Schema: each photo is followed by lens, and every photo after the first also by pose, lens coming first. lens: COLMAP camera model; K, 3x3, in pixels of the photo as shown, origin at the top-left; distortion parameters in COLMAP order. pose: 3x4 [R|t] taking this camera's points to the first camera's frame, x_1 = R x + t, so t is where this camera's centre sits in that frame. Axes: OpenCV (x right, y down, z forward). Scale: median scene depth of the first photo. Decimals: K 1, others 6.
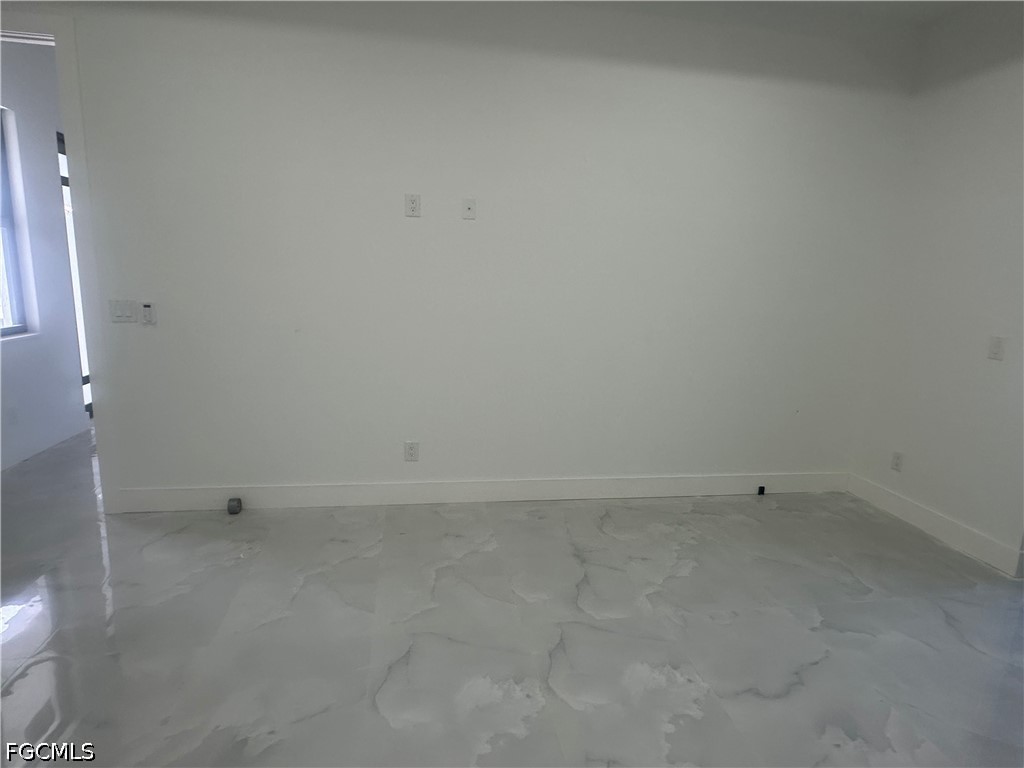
lens RADIAL K [[571.4, 0, 512.0], [0, 571.4, 384.0], [0, 0, 1]] dist [0.000755, 0.000207]
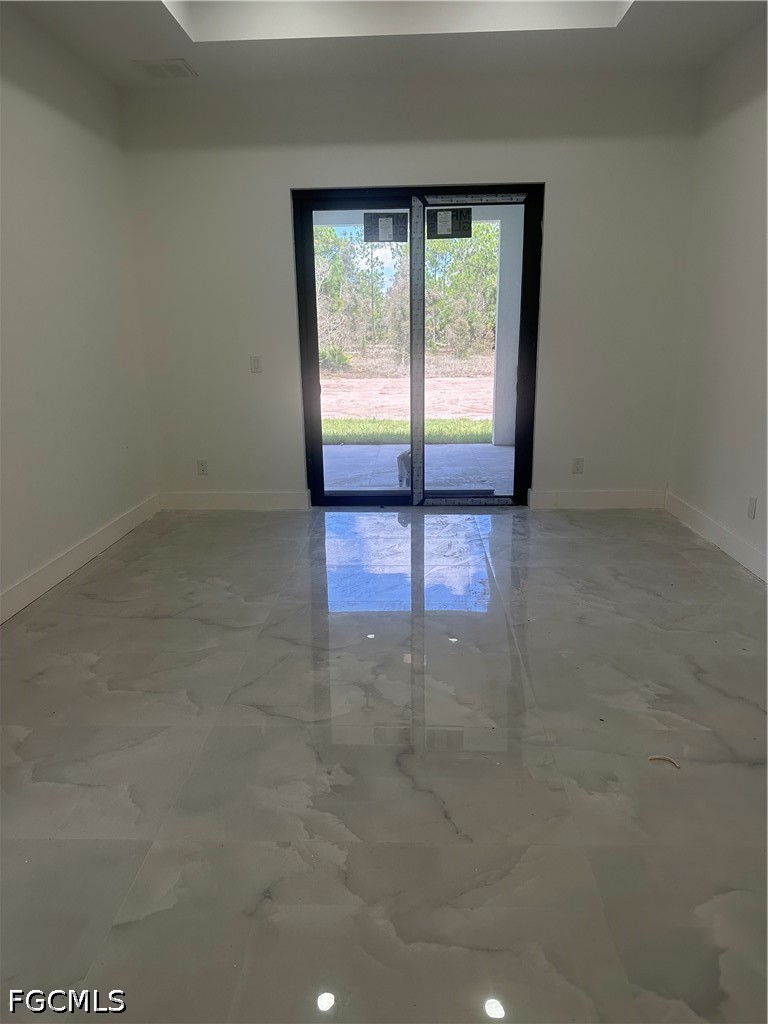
lens RADIAL K [[715.7, 0, 378.7], [0, 715.7, 522.5], [0, 0, 1]] dist [0.122232, -0.180227]
pose [[0.206170, -0.294278, 0.933217, -0.918787], [0.202983, 0.945823, 0.253409, -0.088455], [-0.957231, 0.137182, 0.254734, 0.308668]]
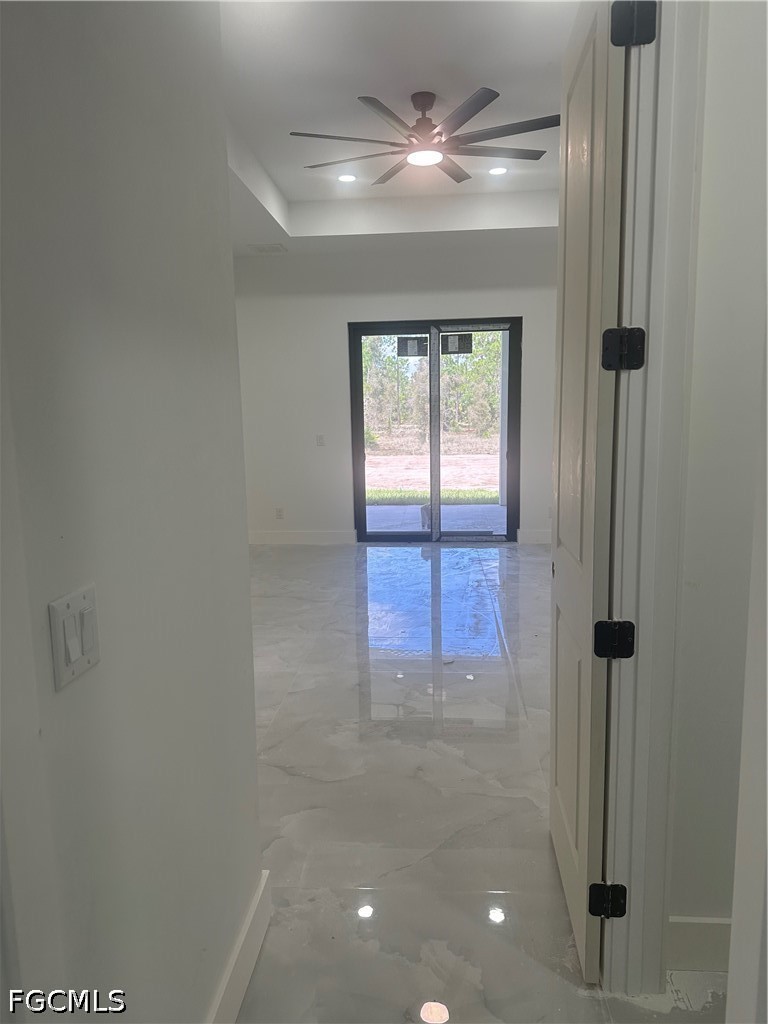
lens RADIAL K [[715.7, 0, 378.7], [0, 715.7, 522.5], [0, 0, 1]] dist [0.122232, -0.180227]
pose [[0.239311, -0.193040, 0.951560, -1.632016], [0.206207, 0.967784, 0.144472, -0.110461], [-0.948793, 0.161645, 0.271408, 0.165066]]
